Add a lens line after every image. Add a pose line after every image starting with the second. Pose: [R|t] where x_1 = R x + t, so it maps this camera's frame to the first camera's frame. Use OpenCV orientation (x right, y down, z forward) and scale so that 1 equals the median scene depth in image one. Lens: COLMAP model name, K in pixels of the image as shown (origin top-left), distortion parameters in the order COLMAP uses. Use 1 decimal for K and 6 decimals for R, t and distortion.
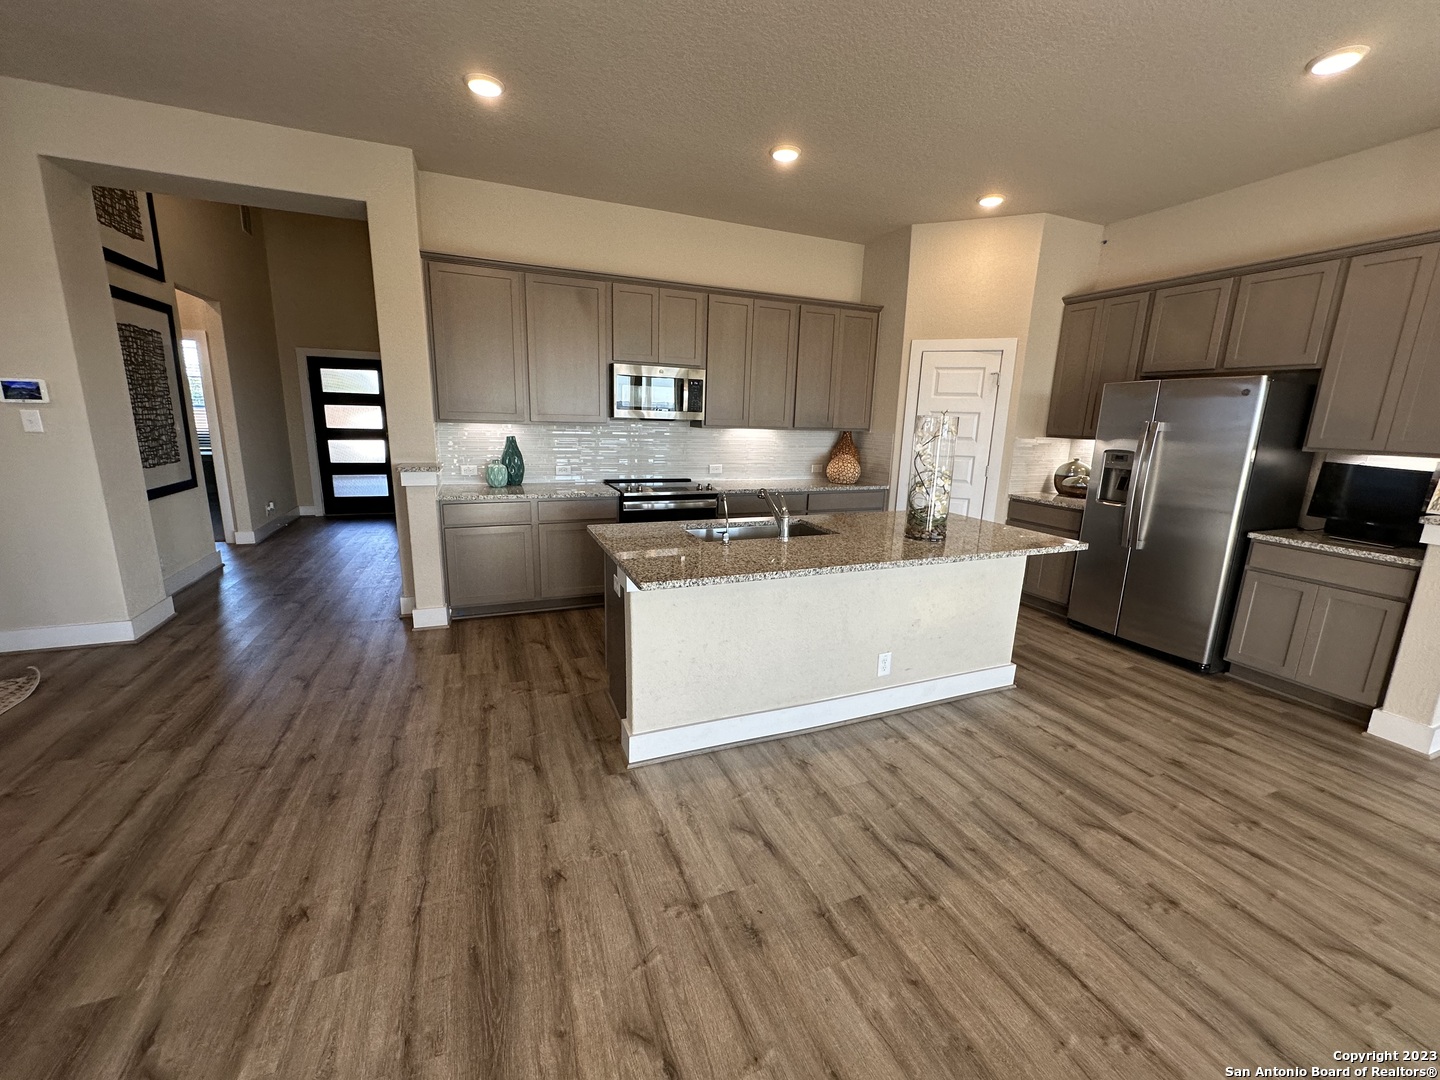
lens RADIAL K [[574.0, 0, 717.4], [0, 574.0, 540.2], [0, 0, 1]] dist [-0.004325, 0.001081]
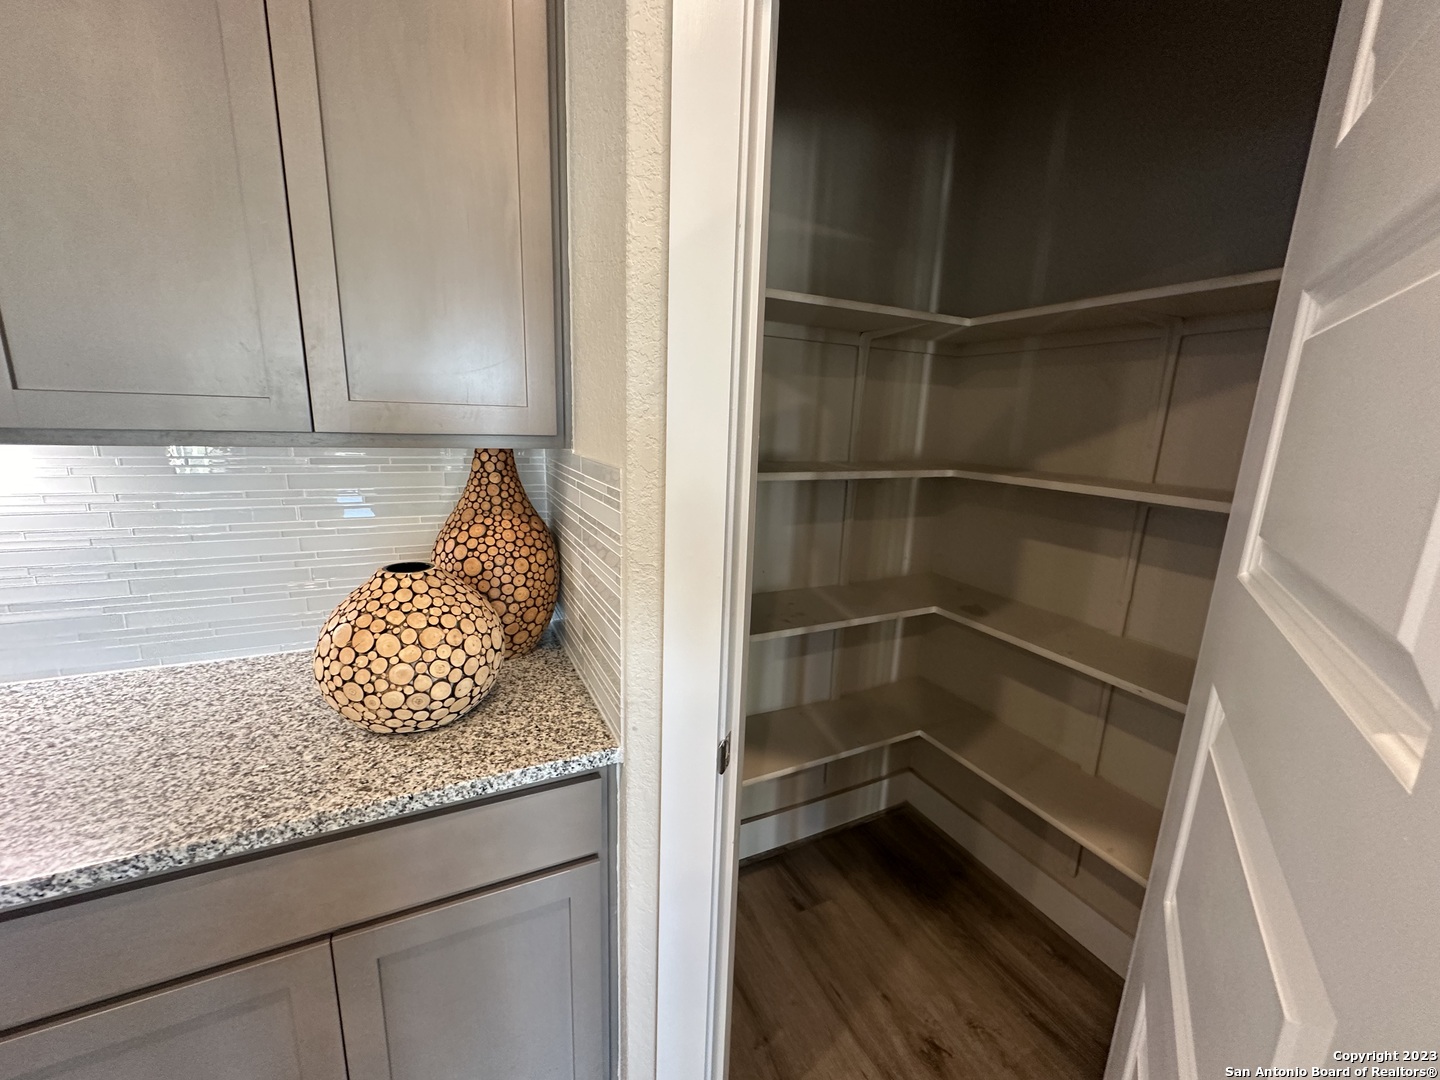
lens RADIAL K [[574.0, 0, 718.2], [0, 574.0, 540.0], [0, 0, 1]] dist [-0.004325, 0.001081]
pose [[0.998156, -0.005284, 0.060471, 0.477542], [0.005647, 0.999967, -0.005835, -0.239416], [-0.060438, 0.006166, 0.998153, 1.216661]]
